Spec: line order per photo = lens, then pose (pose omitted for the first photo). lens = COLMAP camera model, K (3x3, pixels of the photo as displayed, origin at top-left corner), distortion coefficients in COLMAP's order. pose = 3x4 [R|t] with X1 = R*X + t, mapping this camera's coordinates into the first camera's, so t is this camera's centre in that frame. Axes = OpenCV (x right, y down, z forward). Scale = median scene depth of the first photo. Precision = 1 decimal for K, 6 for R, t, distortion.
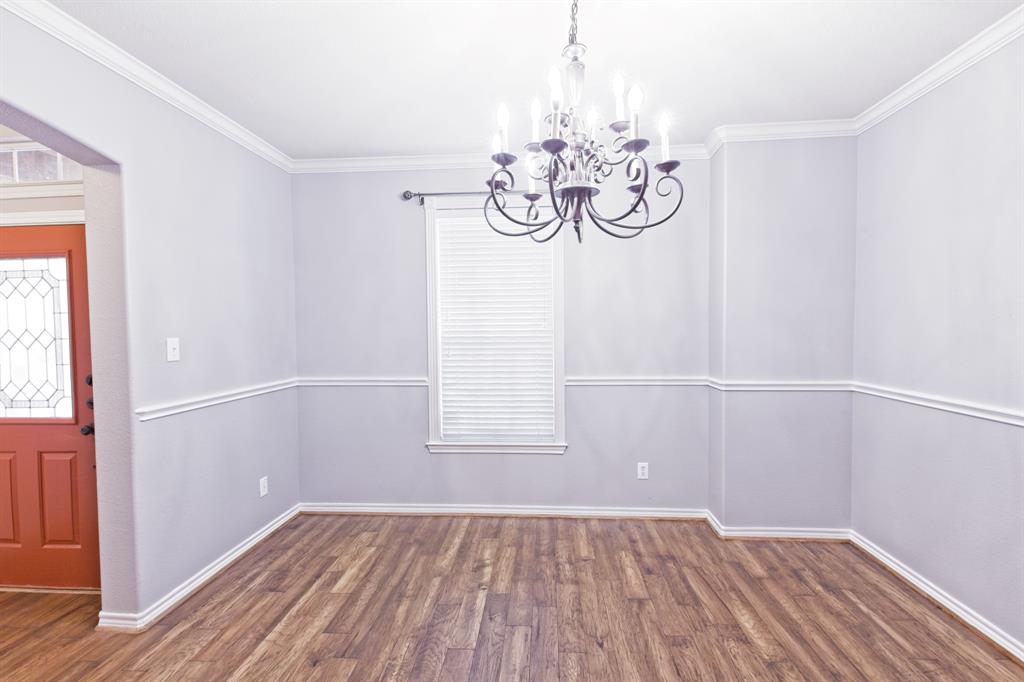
lens RADIAL K [[449.5, 0, 517.9], [0, 449.5, 343.9], [0, 0, 1]] dist [0.018452, -0.010534]
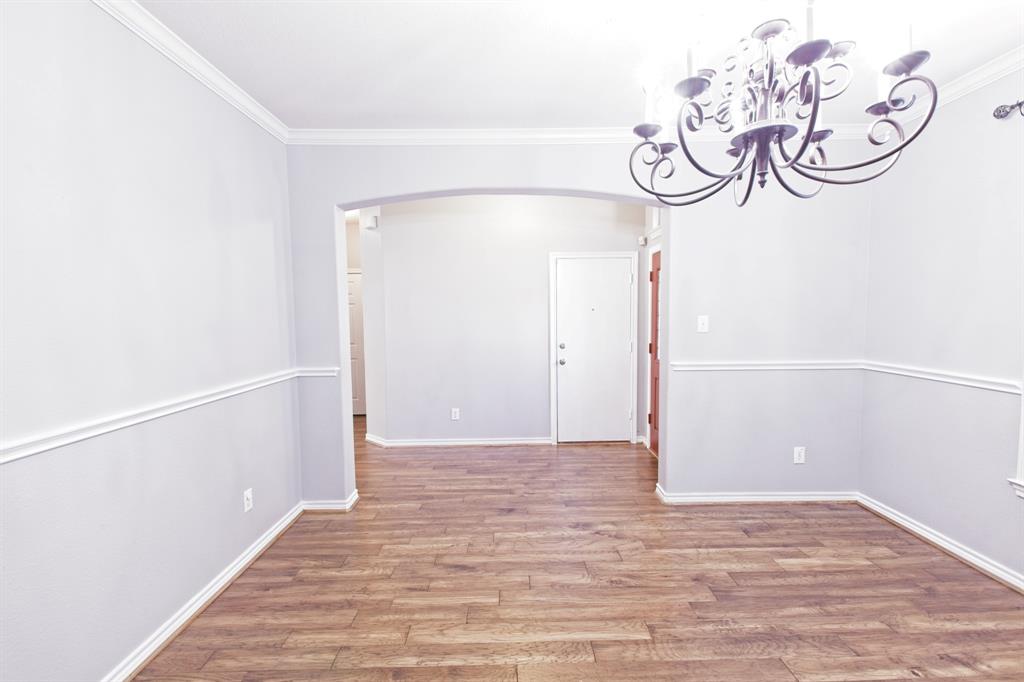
lens RADIAL K [[449.5, 0, 517.9], [0, 449.5, 343.9], [0, 0, 1]] dist [0.018452, -0.010534]
pose [[0.101047, 0.083381, -0.991381, 0.517599], [-0.018001, 0.996472, 0.081974, -0.027873], [0.994719, 0.009563, 0.102191, 0.284622]]
